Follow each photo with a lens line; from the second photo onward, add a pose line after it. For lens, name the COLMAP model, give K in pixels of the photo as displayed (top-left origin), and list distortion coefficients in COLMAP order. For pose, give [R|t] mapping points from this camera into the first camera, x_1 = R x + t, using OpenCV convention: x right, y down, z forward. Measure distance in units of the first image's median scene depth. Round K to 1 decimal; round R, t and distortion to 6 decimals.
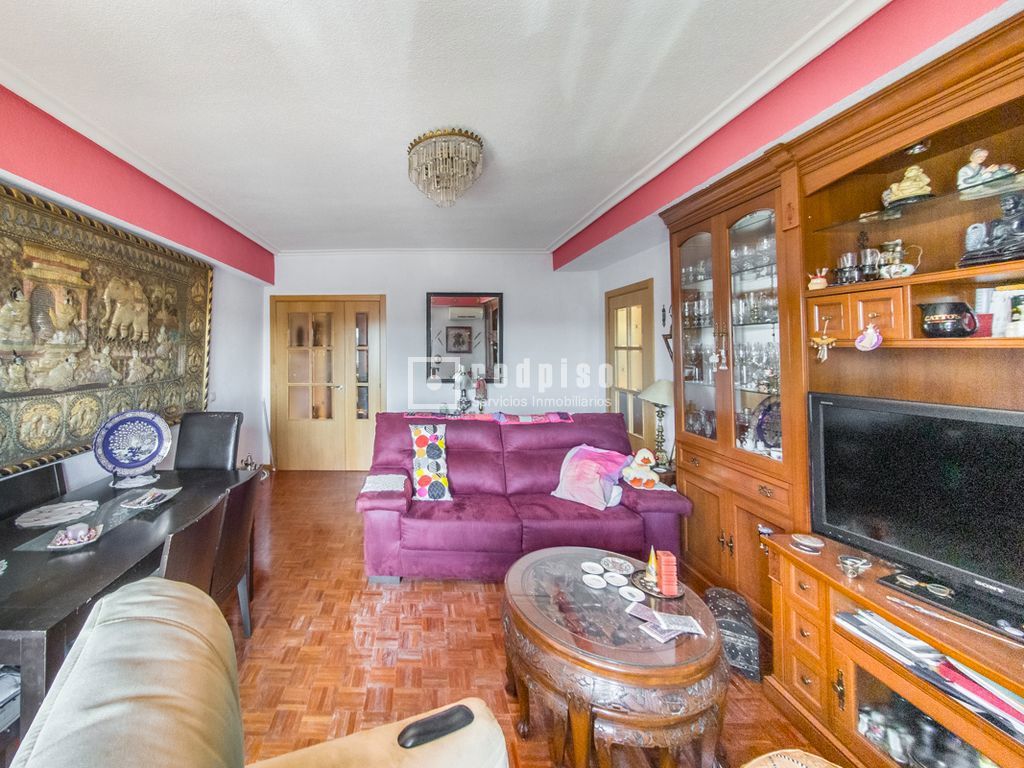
lens RADIAL K [[398.7, 0, 513.2], [0, 398.7, 353.3], [0, 0, 1]] dist [-0.012828, 0.007052]
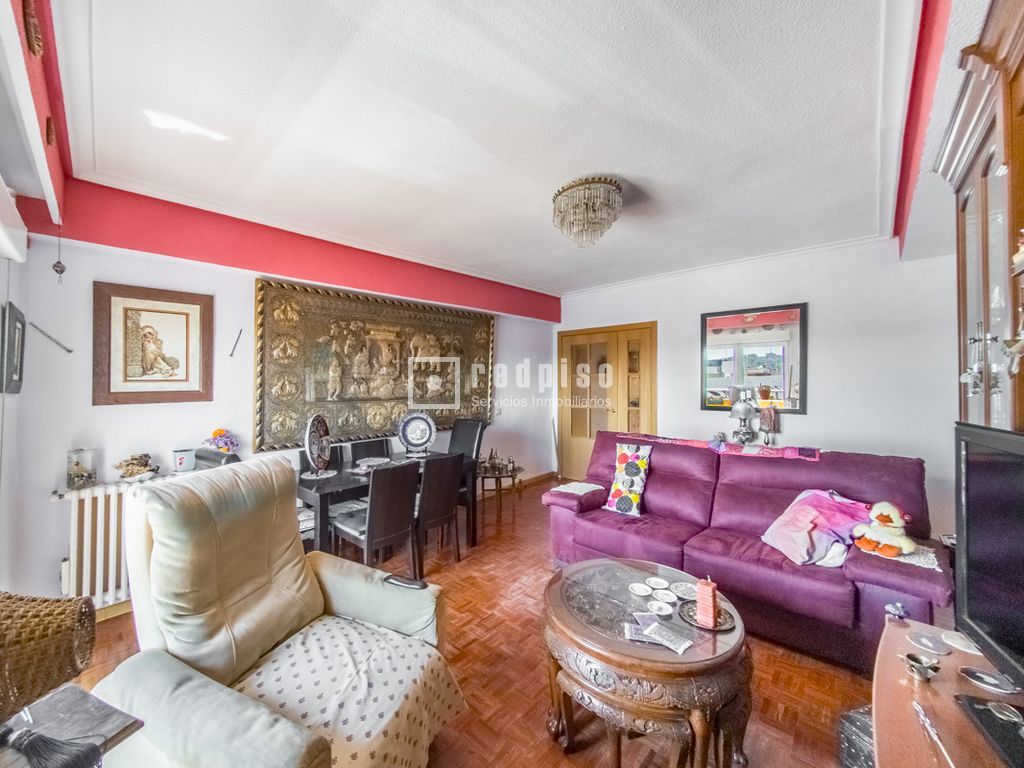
lens RADIAL K [[394.1, 0, 512.0], [0, 394.1, 384.0], [0, 0, 1]] dist [-0.002816, -0.000335]
pose [[0.759582, -0.001585, -0.650410, 0.336128], [0.009160, 0.999924, 0.008261, 0.009555], [0.650347, -0.012233, 0.759539, -0.003327]]
